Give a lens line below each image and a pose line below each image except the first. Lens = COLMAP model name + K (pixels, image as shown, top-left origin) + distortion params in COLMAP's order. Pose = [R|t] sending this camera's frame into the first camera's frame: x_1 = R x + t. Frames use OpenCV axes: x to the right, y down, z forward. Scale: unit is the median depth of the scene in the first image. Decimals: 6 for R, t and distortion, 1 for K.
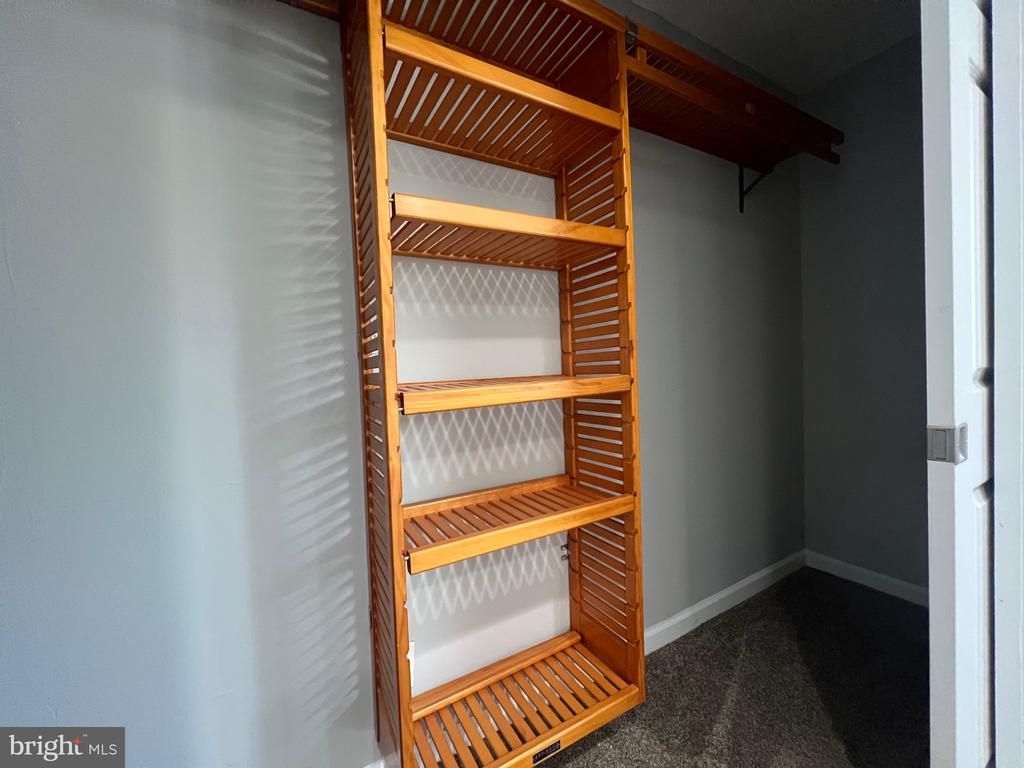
lens RADIAL K [[419.1, 0, 513.9], [0, 419.1, 382.3], [0, 0, 1]] dist [-0.001262, 0.000124]
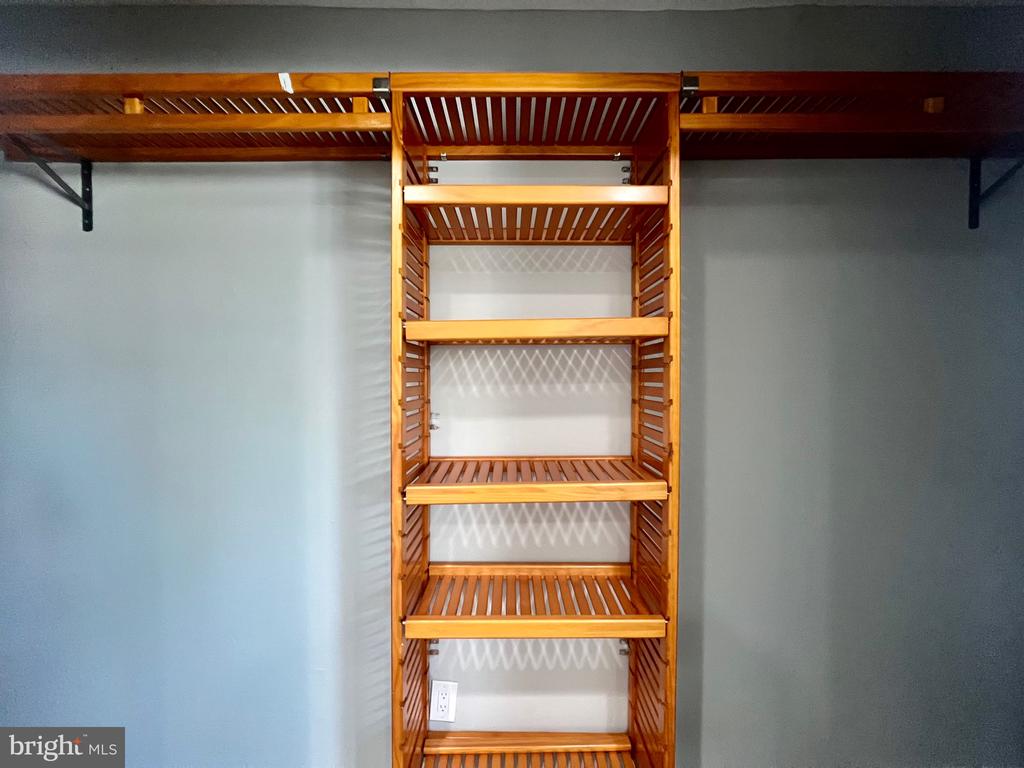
lens RADIAL K [[419.1, 0, 508.3], [0, 419.1, 381.3], [0, 0, 1]] dist [-0.001262, 0.000124]
pose [[0.861736, 0.047195, -0.505157, 0.385583], [-0.048452, 0.998769, 0.010657, -0.201170], [0.505038, 0.015292, 0.862962, 0.070422]]
